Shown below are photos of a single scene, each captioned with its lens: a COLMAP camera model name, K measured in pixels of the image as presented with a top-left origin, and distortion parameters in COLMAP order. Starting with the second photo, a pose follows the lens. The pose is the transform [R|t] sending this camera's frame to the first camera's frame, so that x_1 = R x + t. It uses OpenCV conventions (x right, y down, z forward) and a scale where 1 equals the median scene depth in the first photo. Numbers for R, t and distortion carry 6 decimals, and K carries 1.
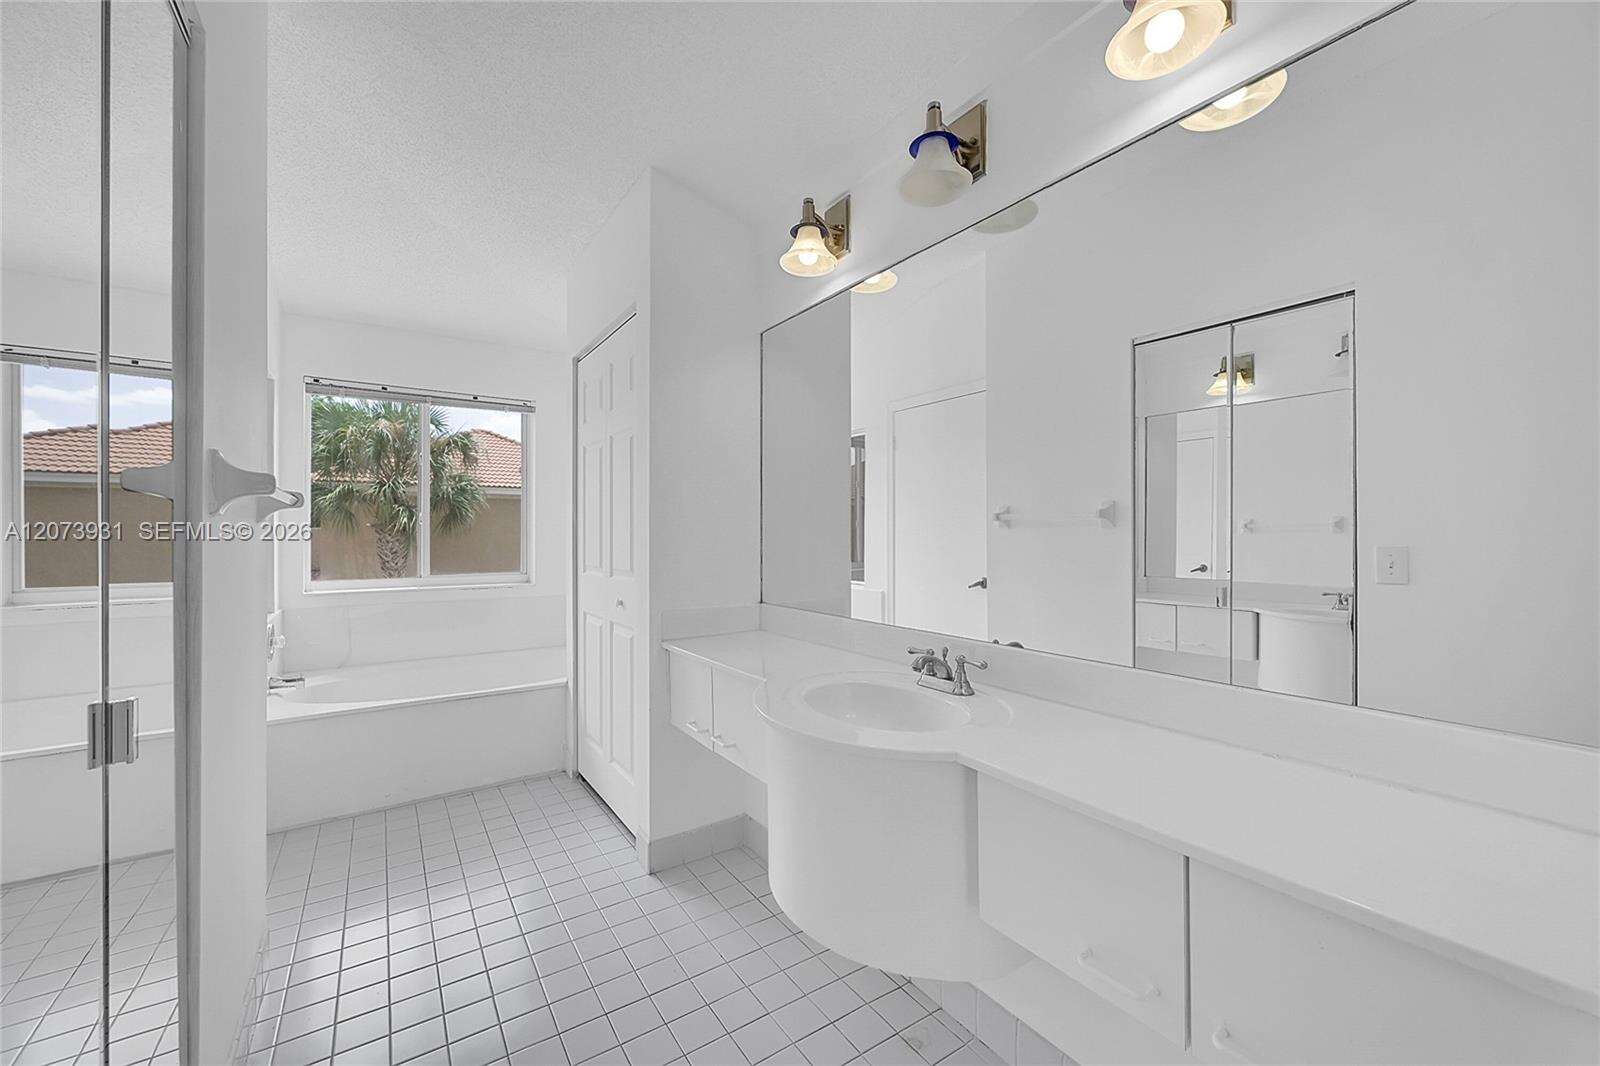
lens RADIAL K [[630.0, 0, 797.6], [0, 630.0, 532.2], [0, 0, 1]] dist [0.000020, 0.000027]
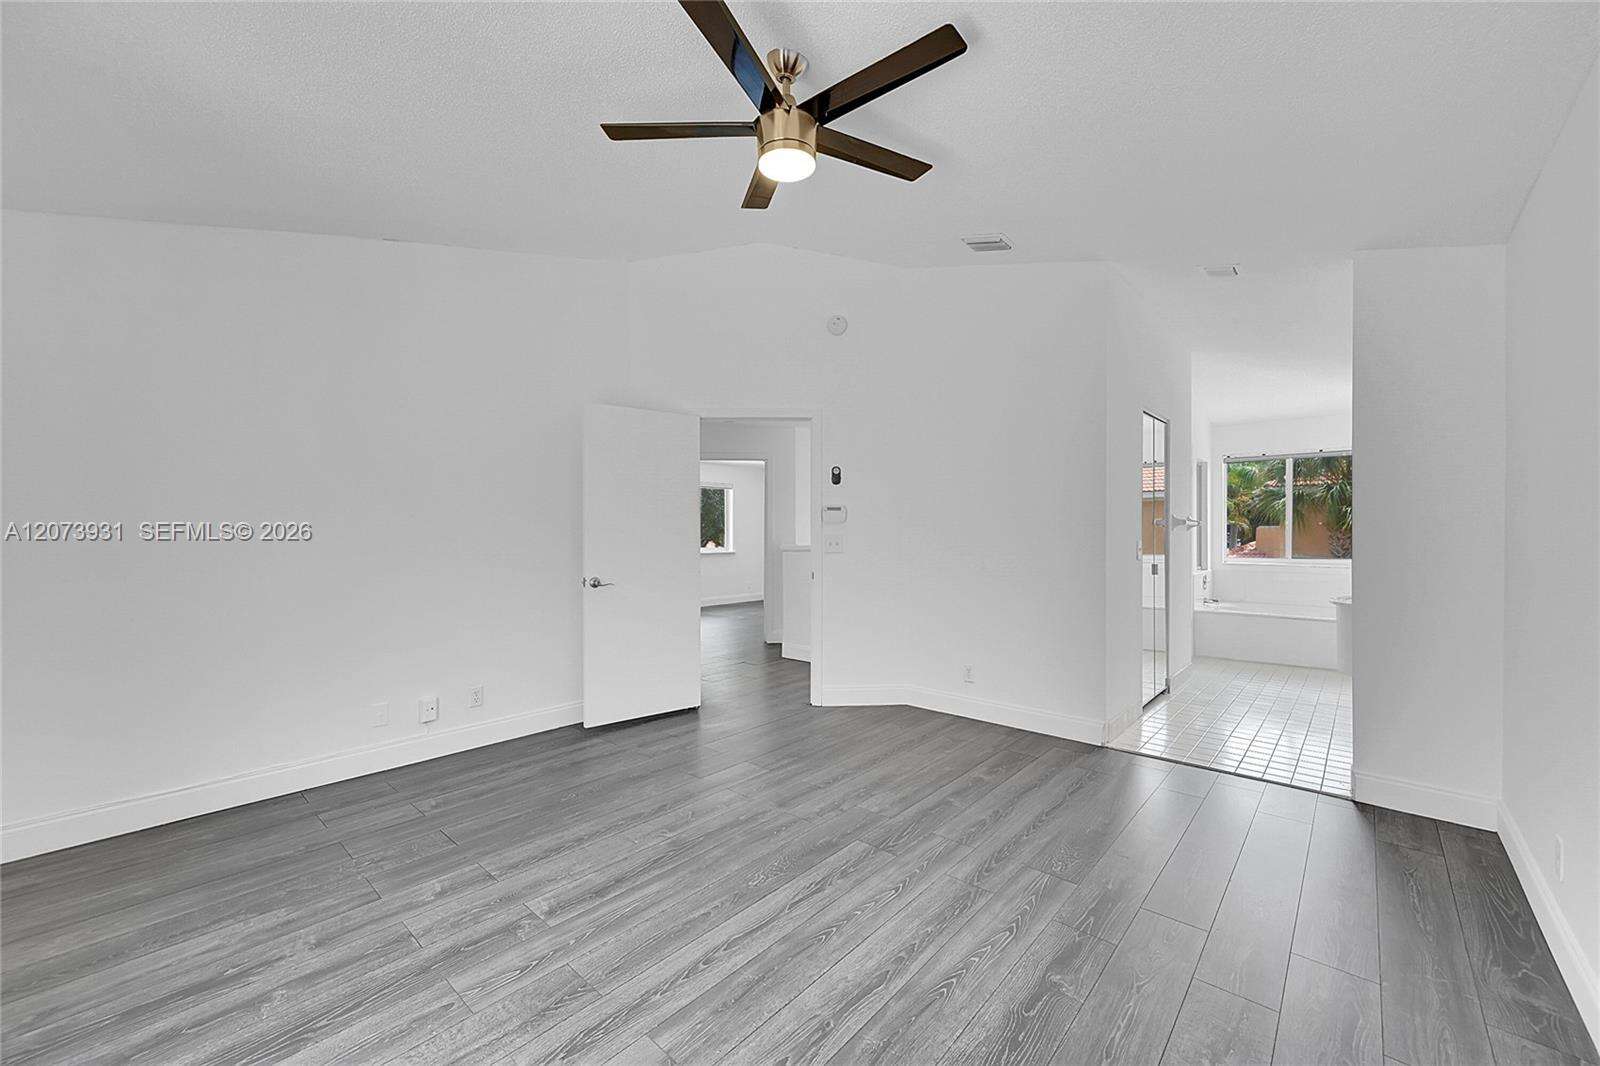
lens RADIAL K [[630.0, 0, 797.6], [0, 630.0, 532.2], [0, 0, 1]] dist [0.000020, 0.000027]
pose [[0.245664, -0.008837, -0.969315, 0.740003], [0.010881, 0.999921, -0.006358, -0.006129], [0.969294, -0.008985, 0.245740, -0.718491]]
